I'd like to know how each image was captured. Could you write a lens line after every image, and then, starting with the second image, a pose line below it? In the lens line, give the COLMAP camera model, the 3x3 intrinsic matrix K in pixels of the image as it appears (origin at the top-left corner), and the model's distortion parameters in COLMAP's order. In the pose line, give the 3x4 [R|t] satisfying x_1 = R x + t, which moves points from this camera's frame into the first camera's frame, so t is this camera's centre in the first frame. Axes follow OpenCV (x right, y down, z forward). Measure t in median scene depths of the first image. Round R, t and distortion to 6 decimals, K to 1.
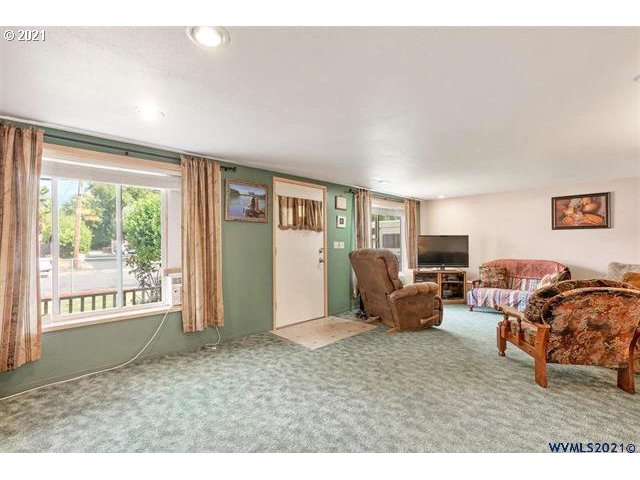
lens RADIAL K [[302.0, 0, 320.0], [0, 302.0, 240.0], [0, 0, 1]] dist [0.010767, 0.000502]
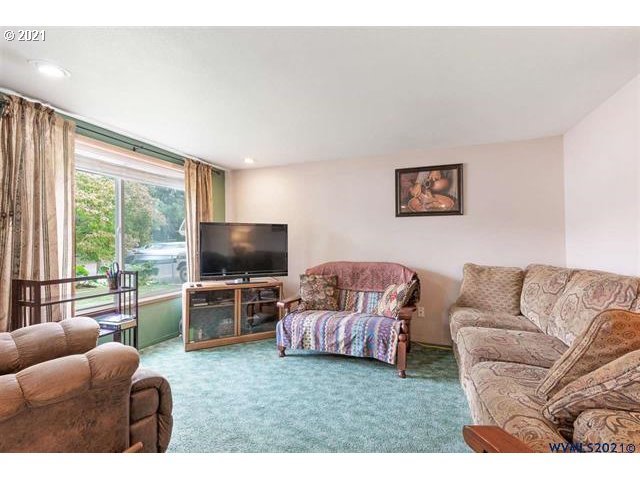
lens RADIAL K [[283.4, 0, 320.0], [0, 283.4, 240.0], [0, 0, 1]] dist [-0.002550, -0.000302]
pose [[0.907531, -0.000368, 0.419985, 0.345189], [-0.001061, 0.999994, 0.003169, 0.016346], [-0.419984, -0.003322, 0.907525, 0.498345]]
